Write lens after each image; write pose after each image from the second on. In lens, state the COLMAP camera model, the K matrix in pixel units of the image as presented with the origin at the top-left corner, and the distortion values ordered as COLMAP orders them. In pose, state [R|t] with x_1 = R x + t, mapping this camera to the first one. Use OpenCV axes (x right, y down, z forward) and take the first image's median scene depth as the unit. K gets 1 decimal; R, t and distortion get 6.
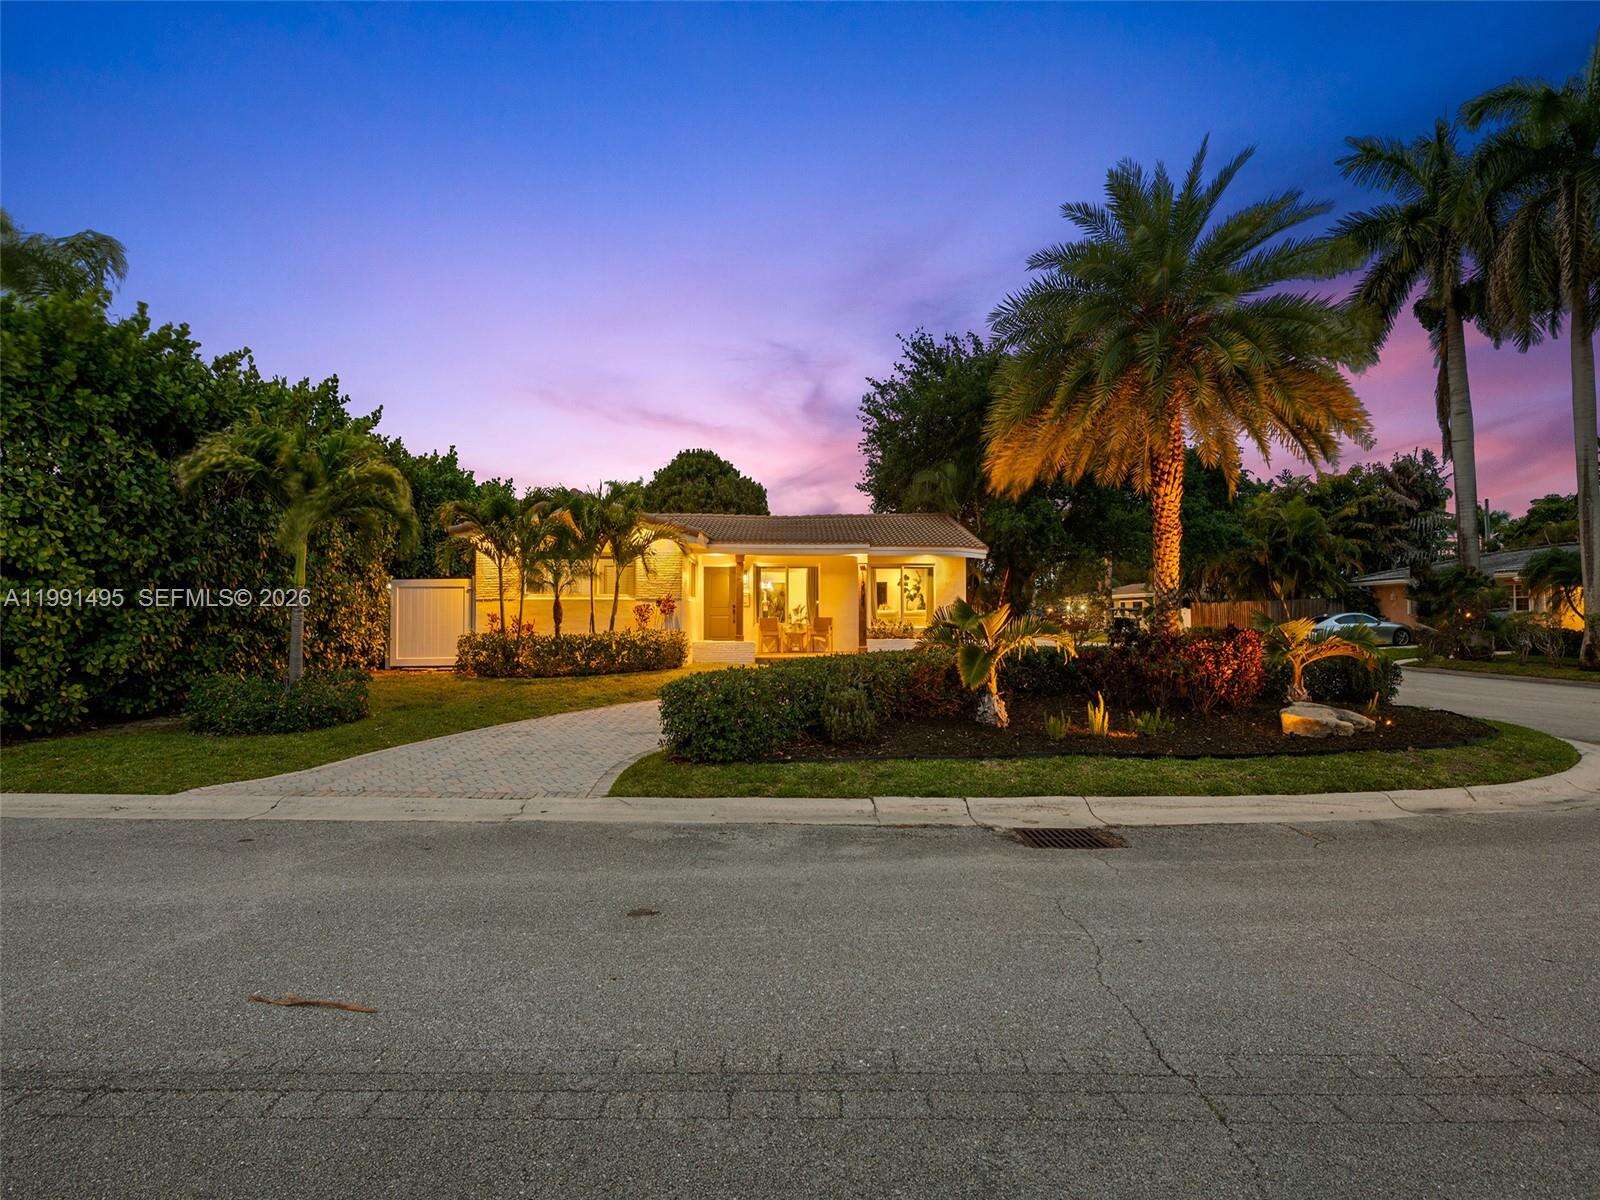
lens RADIAL K [[831.4, 0, 800.8], [0, 831.4, 592.7], [0, 0, 1]] dist [0.001971, -0.001335]
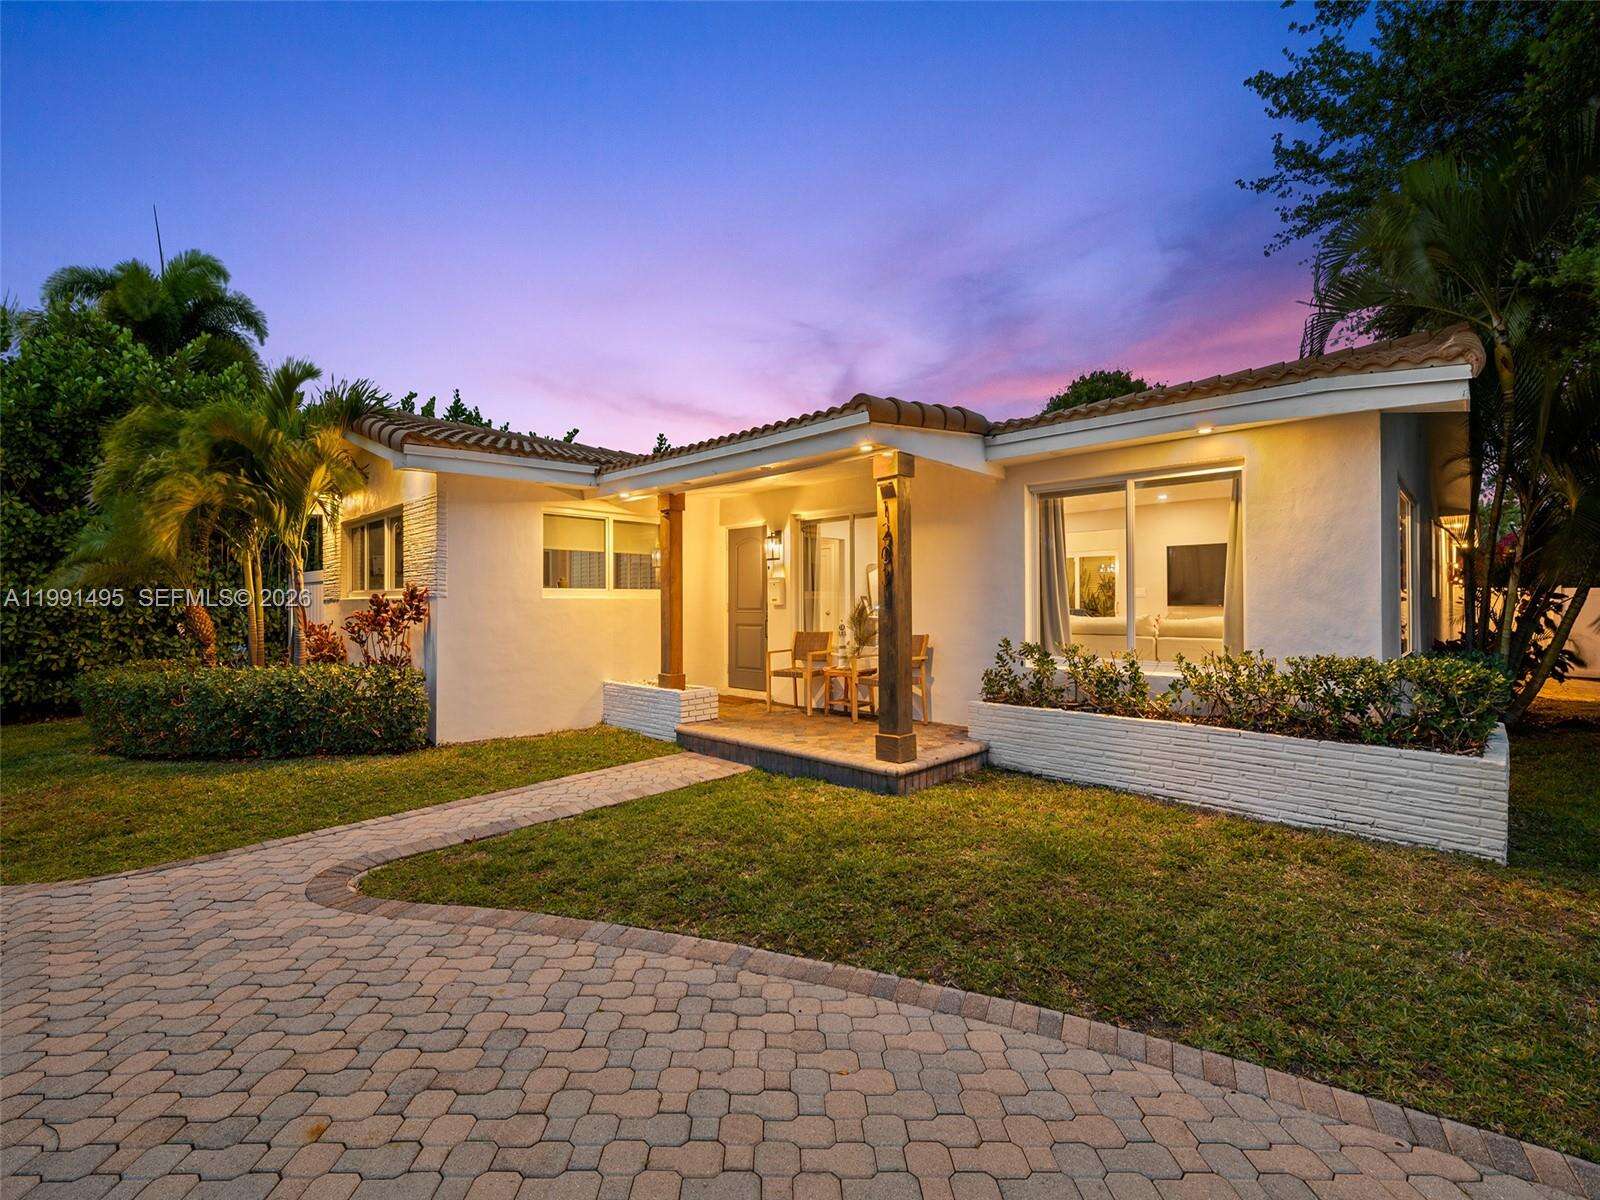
lens RADIAL K [[719.3, 0, 800.0], [0, 719.3, 600.0], [0, 0, 1]] dist [-0.000959, -0.000912]
pose [[0.702722, -0.007445, -0.711426, 0.232698], [0.023375, 0.999647, 0.012628, 0.007650], [0.711081, -0.025504, 0.702648, 0.721416]]
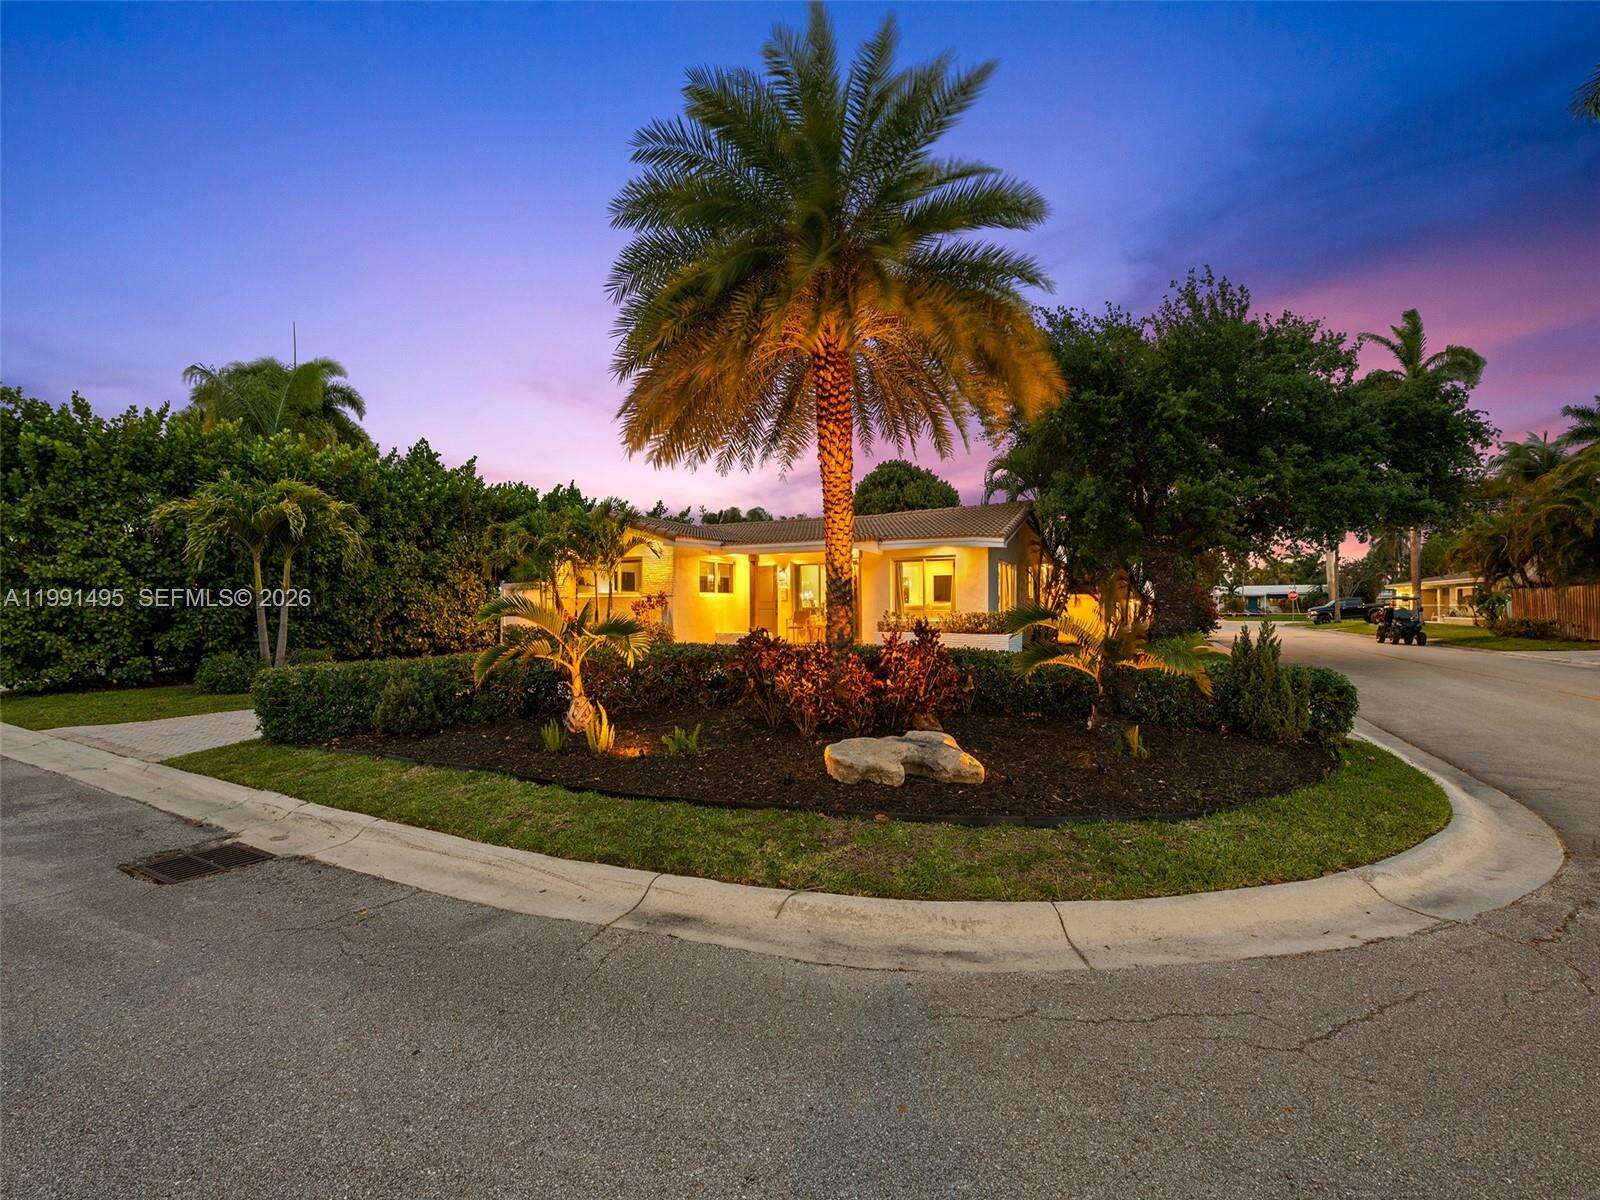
lens RADIAL K [[702.5, 0, 800.0], [0, 702.5, 600.0], [0, 0, 1]] dist [0.000506, 0.000300]
pose [[0.877176, -0.009965, -0.480066, 0.400095], [0.018386, 0.999748, 0.012842, 0.003922], [0.479818, -0.020091, 0.877138, 0.192779]]
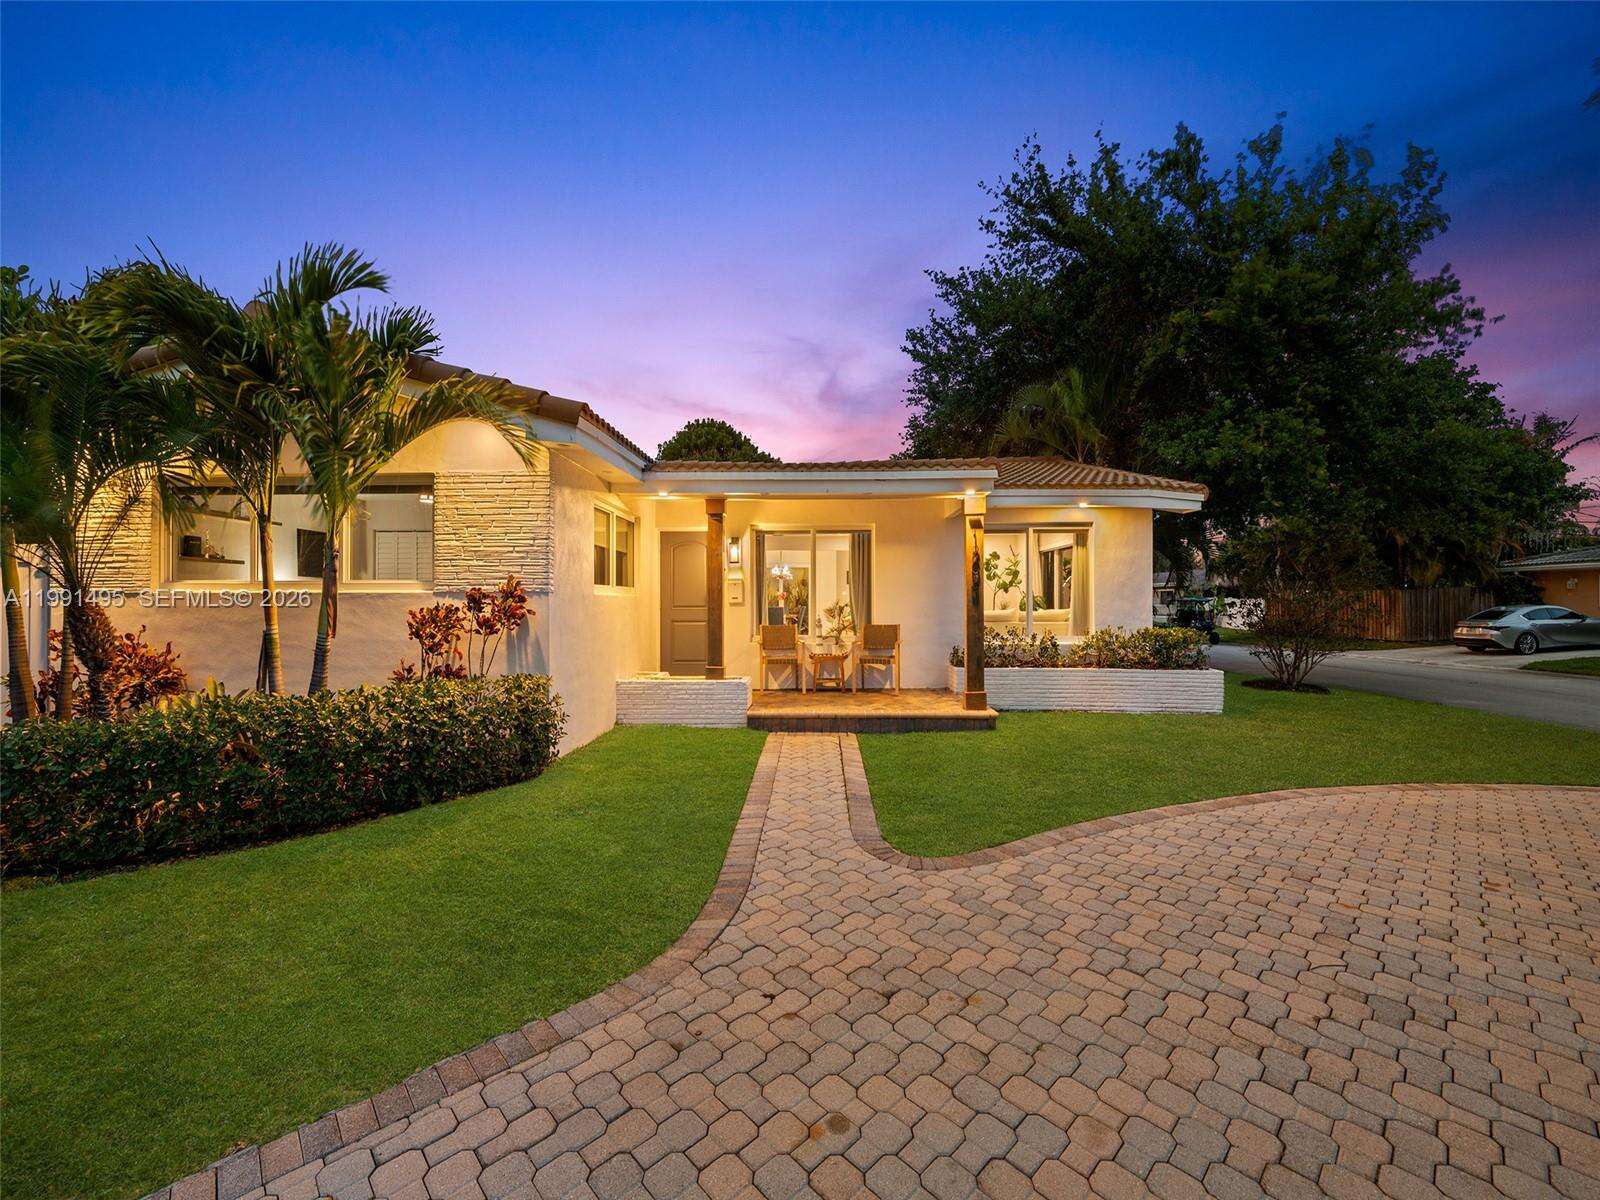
lens RADIAL K [[646.3, 0, 790.6], [0, 646.3, 603.3], [0, 0, 1]] dist [-0.000668, -0.000590]
pose [[0.998887, -0.002680, -0.047096, -0.011450], [0.004004, 0.999599, 0.028030, 0.004132], [0.047002, -0.028187, 0.998497, 0.583983]]
